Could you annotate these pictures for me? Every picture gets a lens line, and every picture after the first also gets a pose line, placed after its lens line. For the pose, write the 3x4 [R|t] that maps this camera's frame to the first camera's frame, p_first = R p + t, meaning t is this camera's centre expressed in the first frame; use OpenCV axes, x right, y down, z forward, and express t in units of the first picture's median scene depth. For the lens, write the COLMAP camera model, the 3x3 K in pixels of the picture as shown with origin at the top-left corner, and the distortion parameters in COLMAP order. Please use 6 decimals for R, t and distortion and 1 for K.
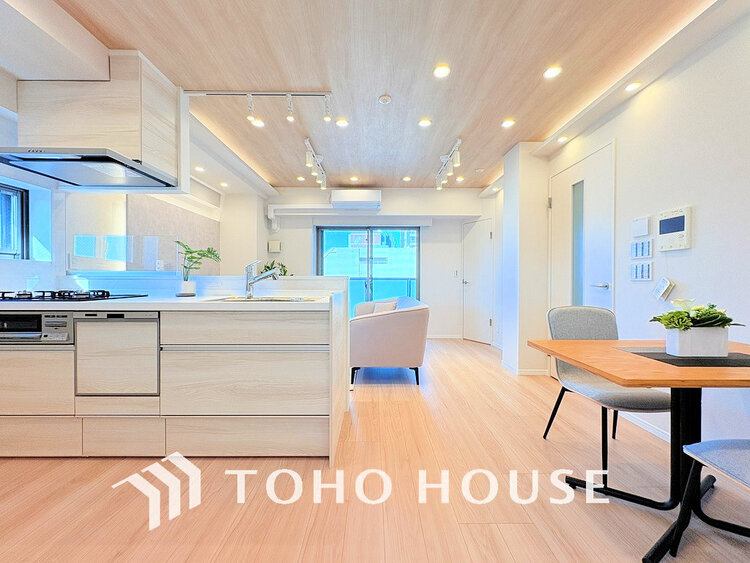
lens RADIAL K [[298.6, 0, 375.3], [0, 298.6, 281.1], [0, 0, 1]] dist [0.000591, 0.000003]
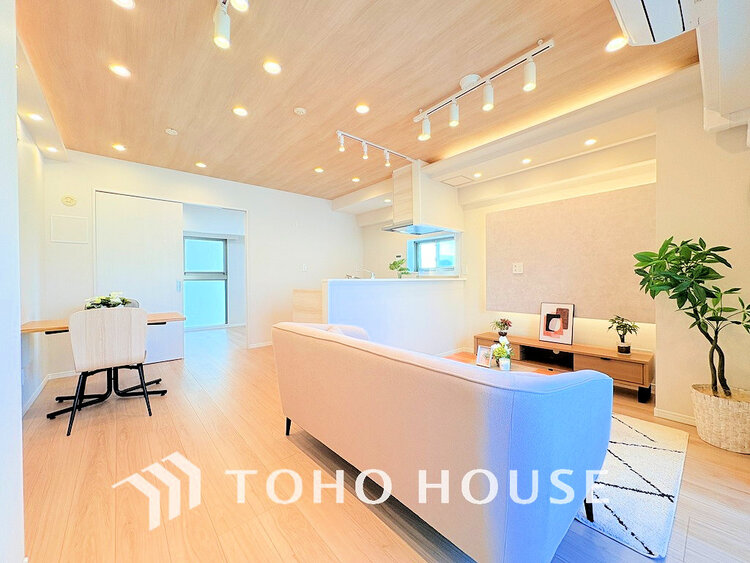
lens RADIAL K [[298.6, 0, 374.6], [0, 298.6, 279.2], [0, 0, 1]] dist [0.000591, 0.000003]
pose [[-0.765782, 0.003692, -0.643090, 0.560478], [0.000334, 0.999986, 0.005343, -0.024268], [0.643100, 0.003877, -0.765772, 2.183201]]
